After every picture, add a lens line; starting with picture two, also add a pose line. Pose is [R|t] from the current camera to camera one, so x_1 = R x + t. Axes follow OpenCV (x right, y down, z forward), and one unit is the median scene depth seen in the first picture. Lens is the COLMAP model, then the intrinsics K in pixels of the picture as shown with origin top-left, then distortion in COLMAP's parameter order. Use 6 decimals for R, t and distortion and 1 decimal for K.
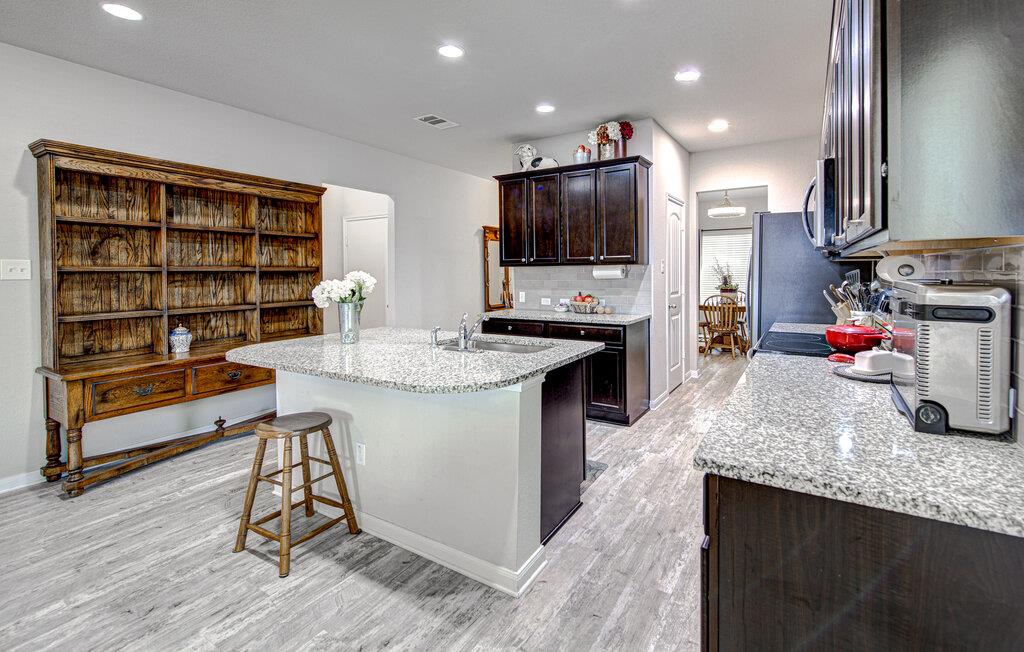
lens RADIAL K [[449.1, 0, 553.2], [0, 449.1, 278.3], [0, 0, 1]] dist [-0.000259, -0.000387]
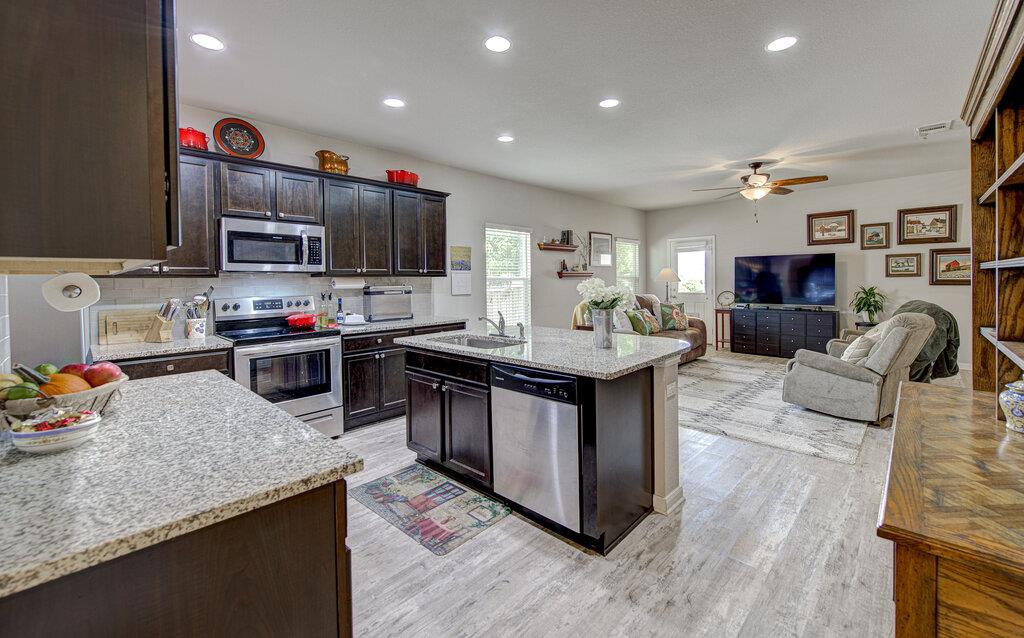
lens RADIAL K [[417.8, 0, 529.2], [0, 417.8, 287.4], [0, 0, 1]] dist [0.000701, -0.000185]
pose [[-0.974446, 0.019322, 0.223790, -0.419347], [0.027054, 0.999136, 0.031534, -0.022984], [-0.222988, 0.036782, -0.974127, 1.624570]]
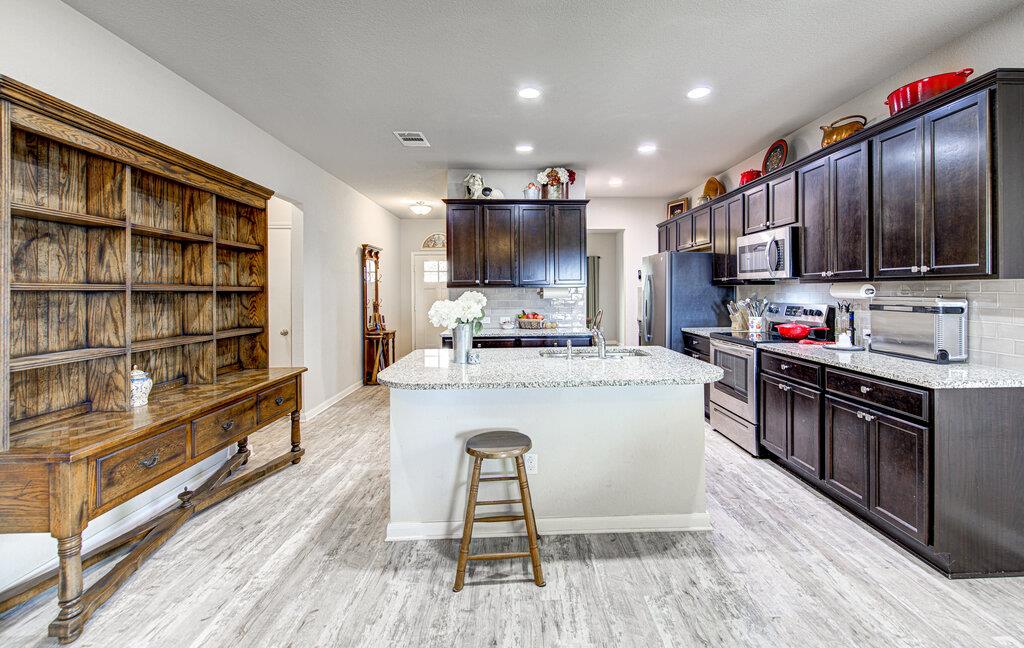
lens RADIAL K [[429.2, 0, 533.8], [0, 429.2, 290.9], [0, 0, 1]] dist [-0.000097, -0.000152]
pose [[0.843905, 0.003725, 0.536480, -0.691019], [0.007211, 0.999807, -0.018286, 0.001257], [-0.536444, 0.019300, 0.843715, 0.096978]]
